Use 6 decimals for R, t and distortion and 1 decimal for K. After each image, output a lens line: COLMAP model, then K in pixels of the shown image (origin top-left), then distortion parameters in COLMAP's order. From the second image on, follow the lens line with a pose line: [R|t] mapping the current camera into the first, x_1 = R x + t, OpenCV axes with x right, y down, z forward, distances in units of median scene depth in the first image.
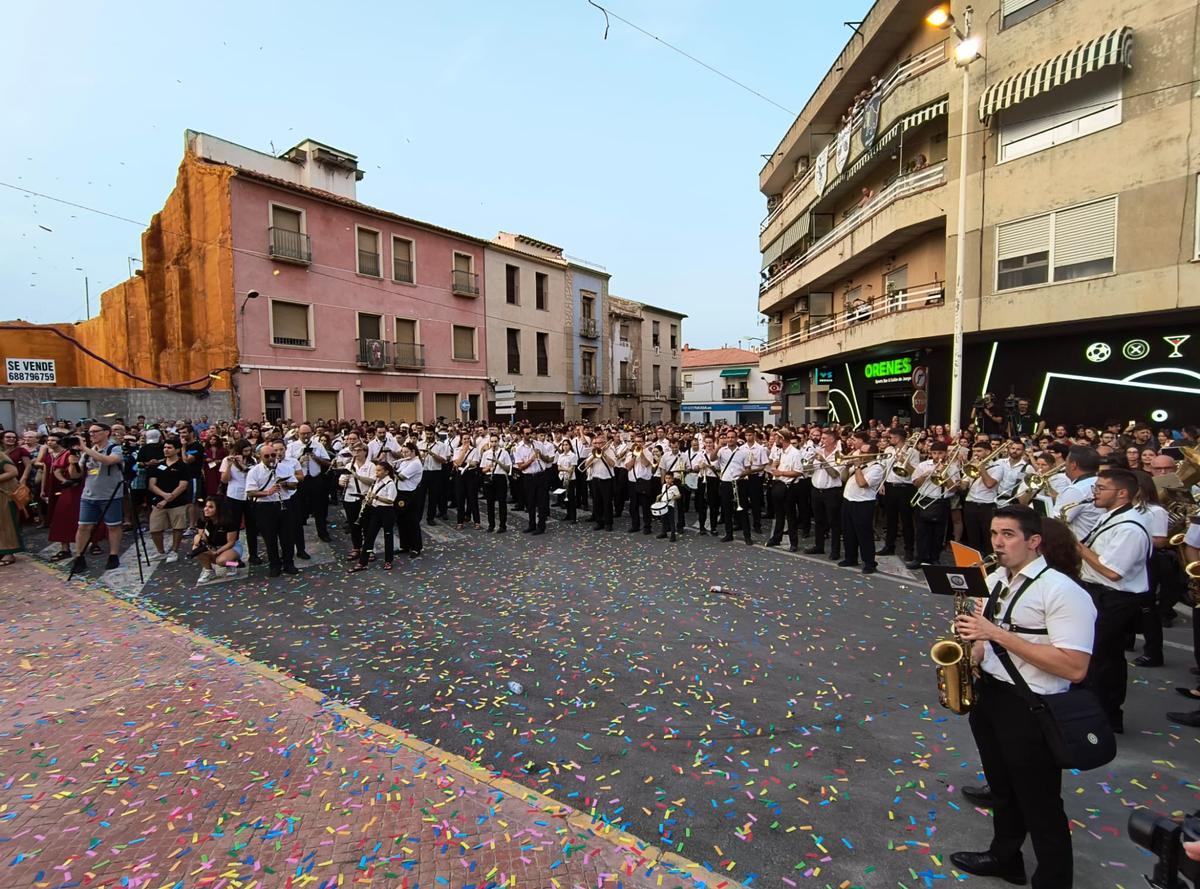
lens RADIAL K [[549.8, 0, 594.2], [0, 549.8, 443.2], [0, 0, 1]] dist [-0.001954, 0.006572]
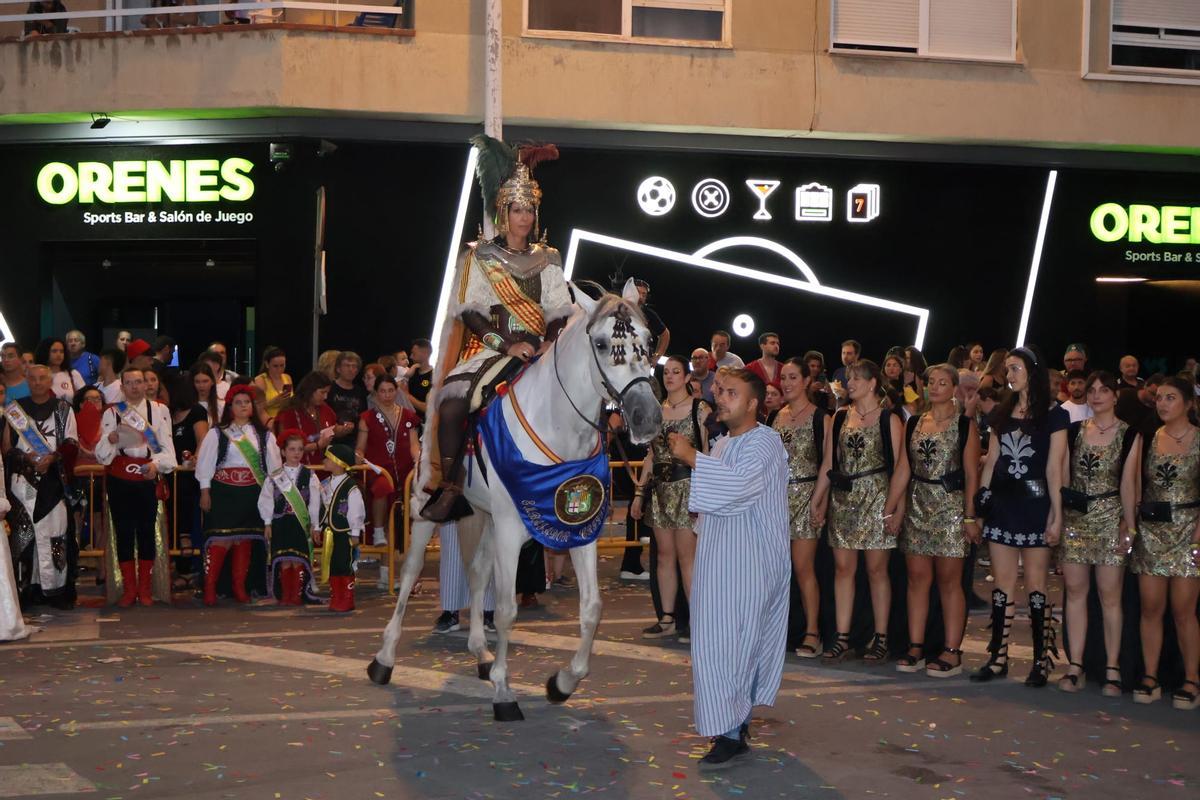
lens RADIAL K [[1545.0, 0, 600.0], [0, 1545.0, 400.0], [0, 0, 1]] dist [-0.017298, 0.047101]
pose [[0.290455, -0.044167, 0.955869, -0.209406], [0.040944, 0.998593, 0.033700, -0.015236], [-0.956012, 0.029348, 0.291855, 0.316599]]
